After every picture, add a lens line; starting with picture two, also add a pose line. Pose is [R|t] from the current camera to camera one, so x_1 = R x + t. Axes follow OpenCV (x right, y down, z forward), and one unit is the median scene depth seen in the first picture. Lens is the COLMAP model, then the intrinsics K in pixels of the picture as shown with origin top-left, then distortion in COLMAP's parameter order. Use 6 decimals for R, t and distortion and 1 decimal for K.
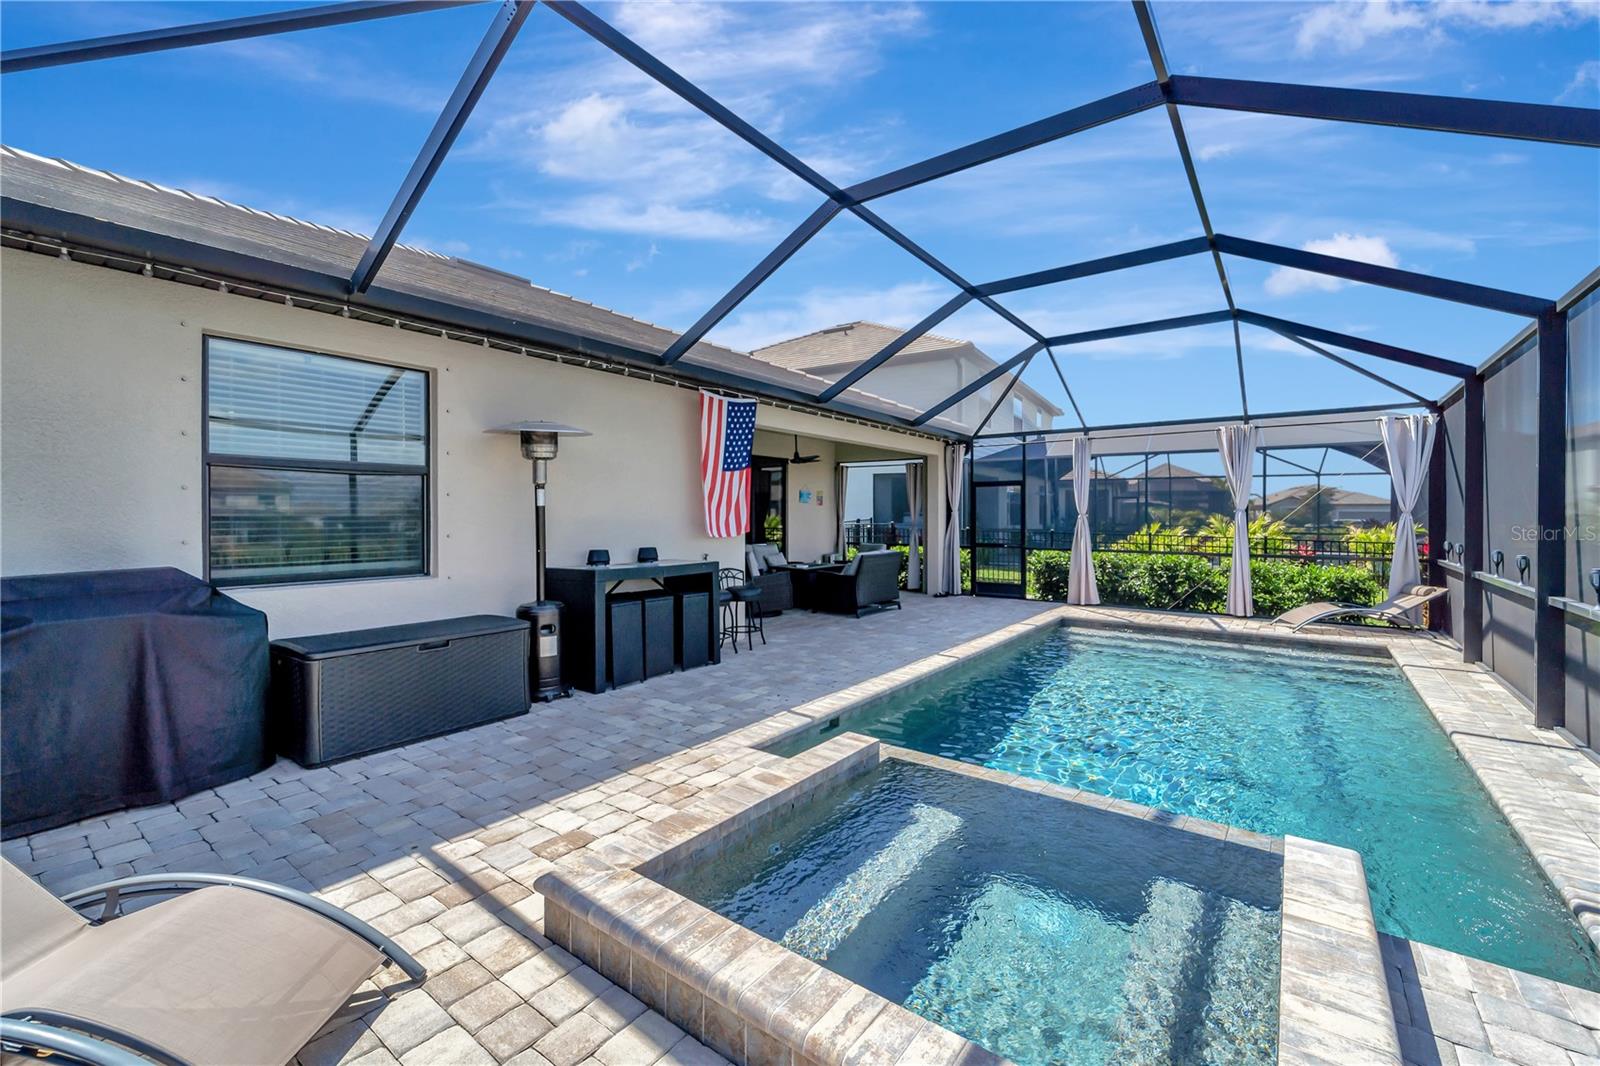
lens RADIAL K [[661.9, 0, 797.3], [0, 661.9, 521.2], [0, 0, 1]] dist [-0.000018, -0.000377]
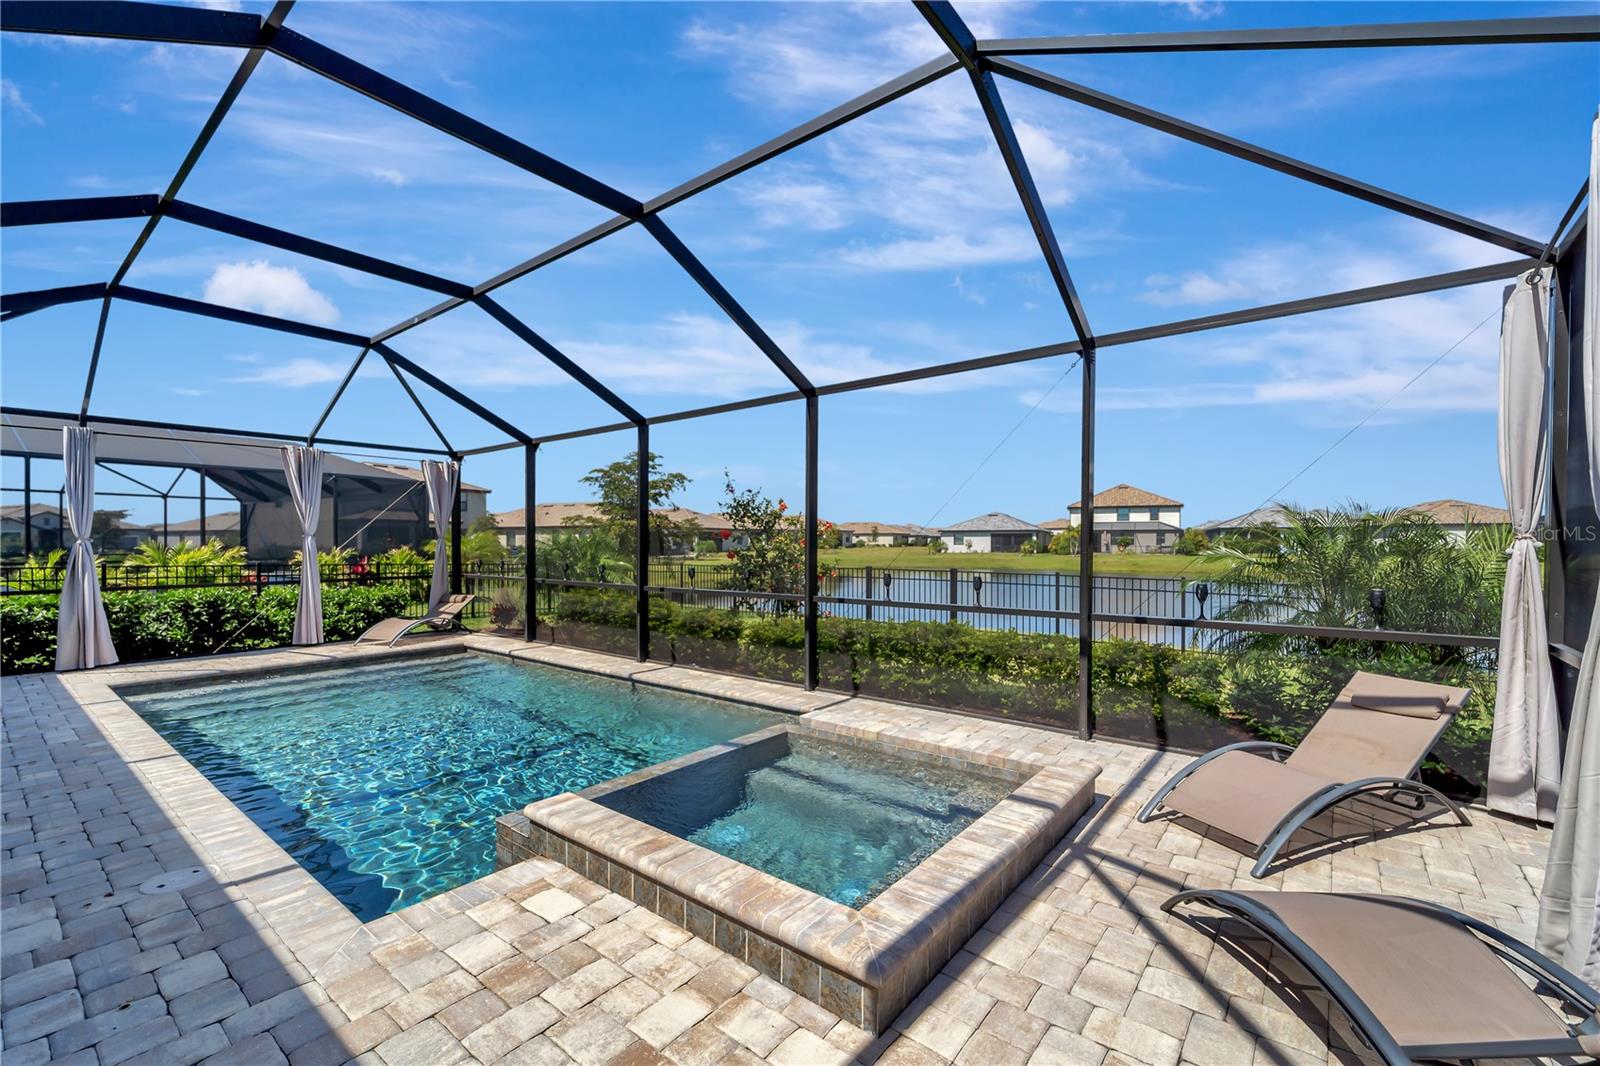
lens RADIAL K [[649.9, 0, 819.9], [0, 649.9, 538.0], [0, 0, 1]] dist [-0.000007, -0.000781]
pose [[0.027886, 0.002507, 0.999608, -0.306214], [0.010604, 0.999940, -0.002804, -0.001962], [-0.999555, 0.010678, 0.027858, 0.263135]]
